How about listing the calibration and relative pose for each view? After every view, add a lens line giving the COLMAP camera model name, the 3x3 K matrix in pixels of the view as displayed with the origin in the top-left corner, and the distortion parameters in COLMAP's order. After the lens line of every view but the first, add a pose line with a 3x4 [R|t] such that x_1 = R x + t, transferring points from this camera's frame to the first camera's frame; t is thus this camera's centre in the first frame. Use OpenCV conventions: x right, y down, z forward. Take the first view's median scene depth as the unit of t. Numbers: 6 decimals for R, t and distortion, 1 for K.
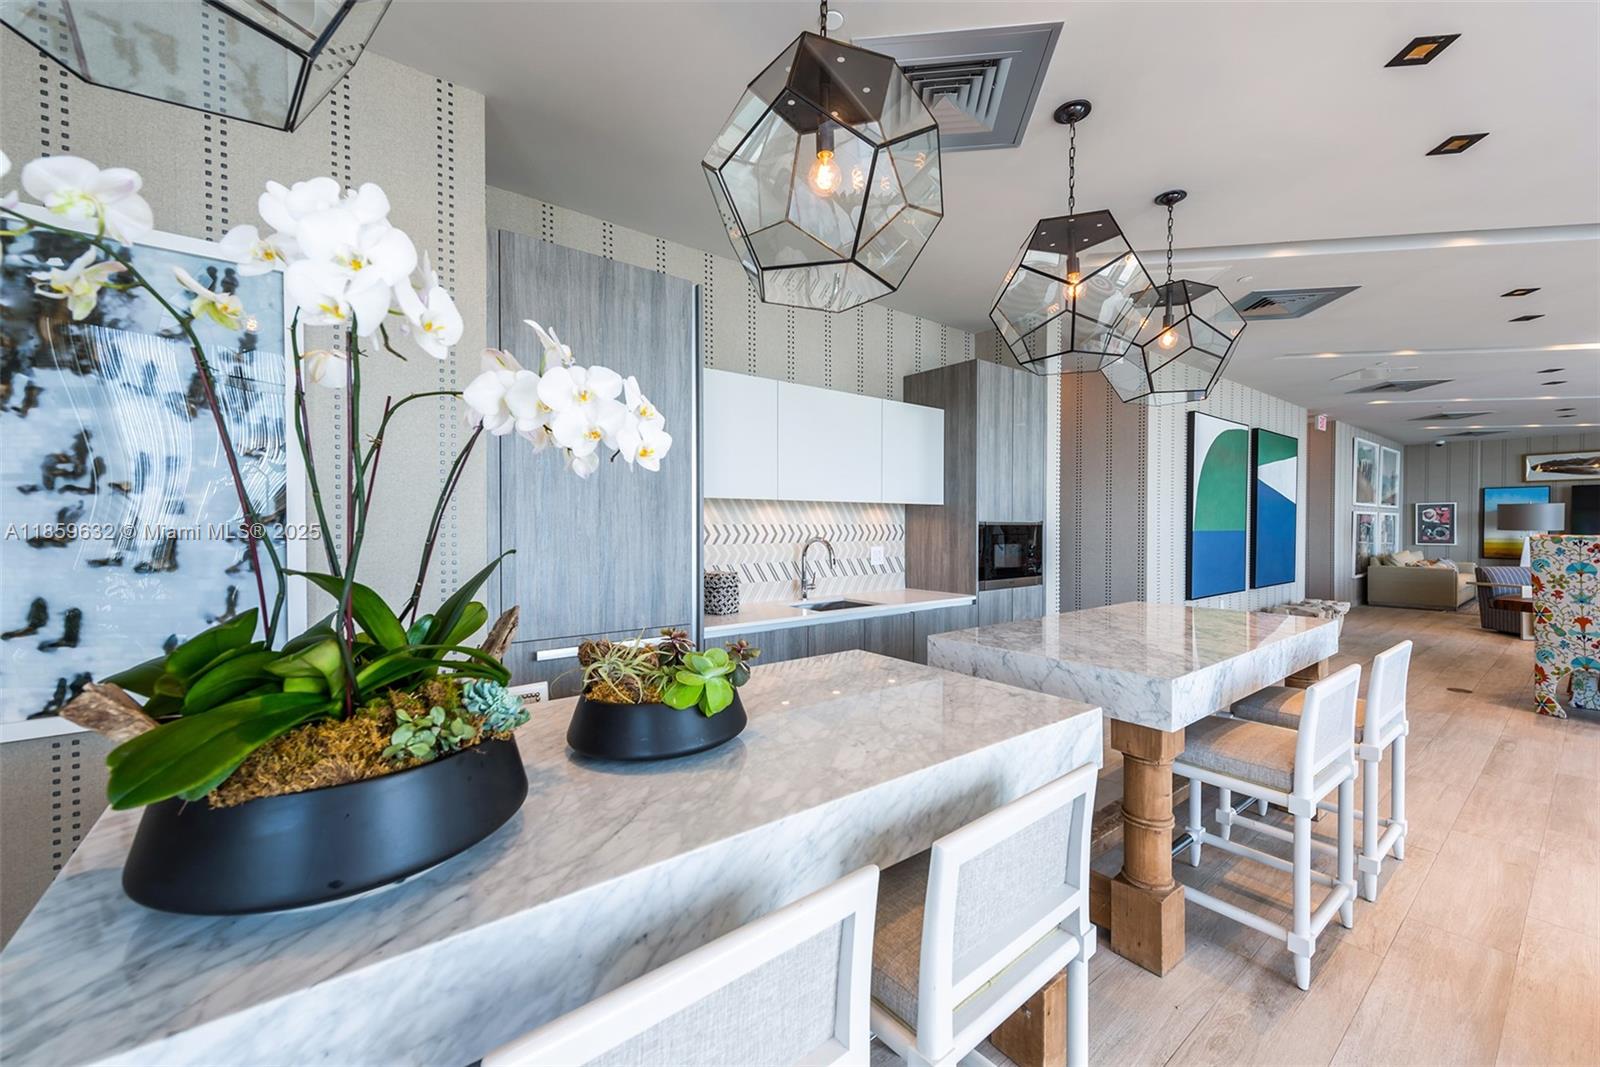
lens RADIAL K [[632.2, 0, 800.5], [0, 632.2, 532.0], [0, 0, 1]] dist [0.008852, -0.001680]
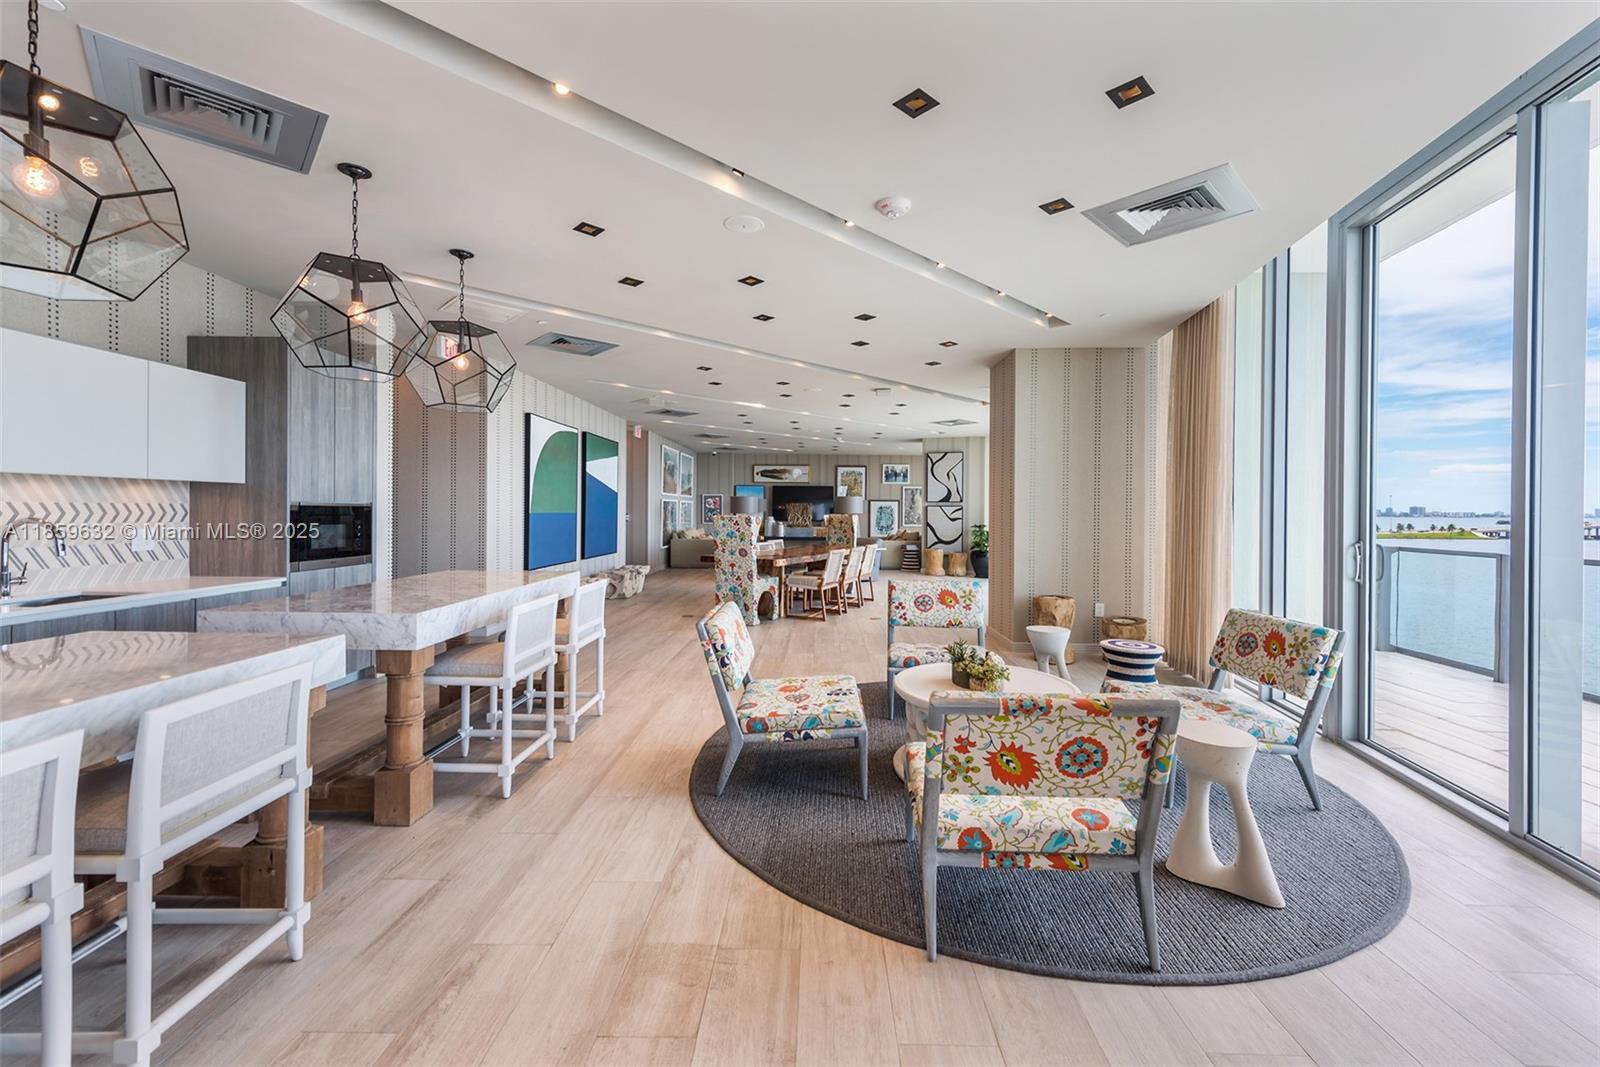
lens RADIAL K [[632.2, 0, 795.4], [0, 632.2, 512.8], [0, 0, 1]] dist [0.008852, -0.001680]
pose [[0.623941, 0.002423, 0.781468, -0.001172], [0.000210, 0.999995, -0.003268, 0.003909], [-0.781471, 0.002203, 0.623937, -0.227370]]
